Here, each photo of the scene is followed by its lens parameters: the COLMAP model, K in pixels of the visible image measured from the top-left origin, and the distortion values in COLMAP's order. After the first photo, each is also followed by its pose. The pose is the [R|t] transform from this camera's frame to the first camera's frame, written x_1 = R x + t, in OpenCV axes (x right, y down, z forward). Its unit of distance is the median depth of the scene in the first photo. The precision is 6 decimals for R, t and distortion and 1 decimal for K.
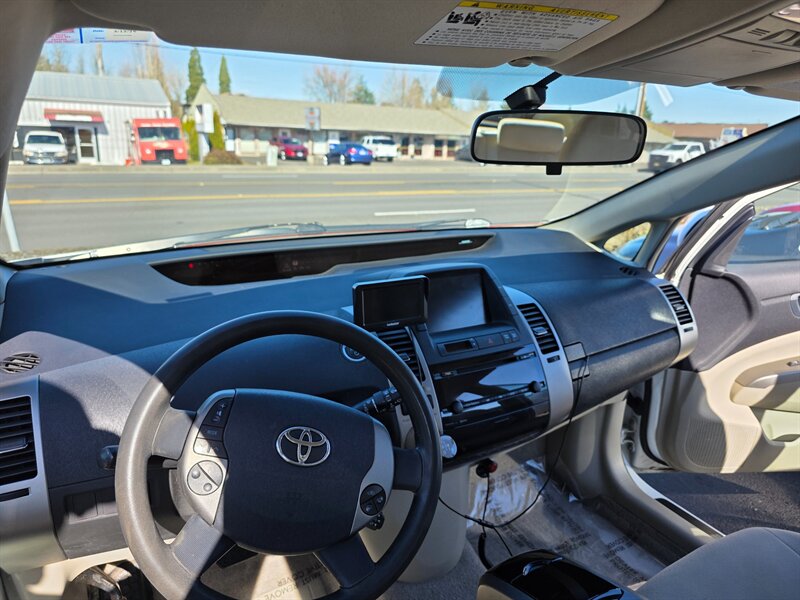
lens RADIAL K [[560.9, 0, 419.4], [0, 560.9, 296.6], [0, 0, 1]] dist [0.001336, -0.001834]
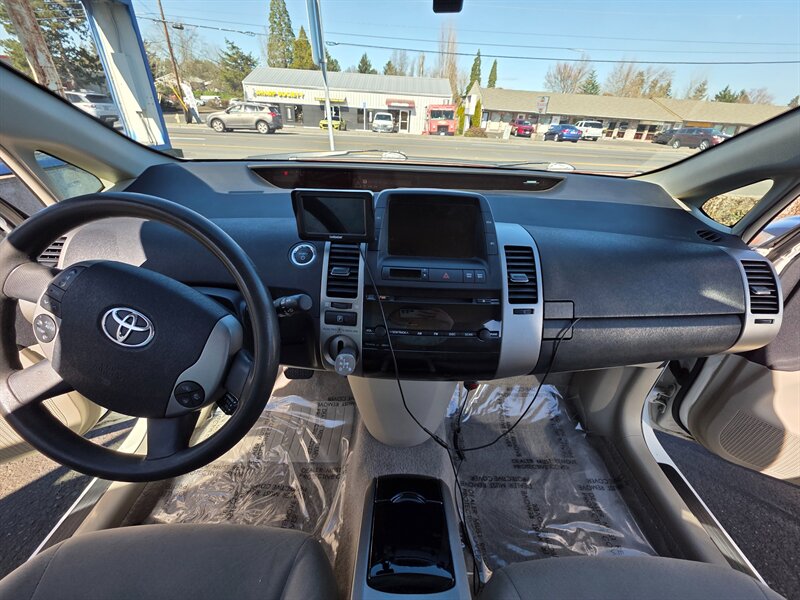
lens RADIAL K [[327.6, 0, 401.0], [0, 327.6, 308.0], [0, 0, 1]] dist [0.004559, 0.000202]
pose [[0.860120, 0.270305, -0.432584, 0.177430], [-0.157711, 0.947421, 0.278426, -0.005989], [0.485099, -0.171257, 0.857525, 0.268941]]
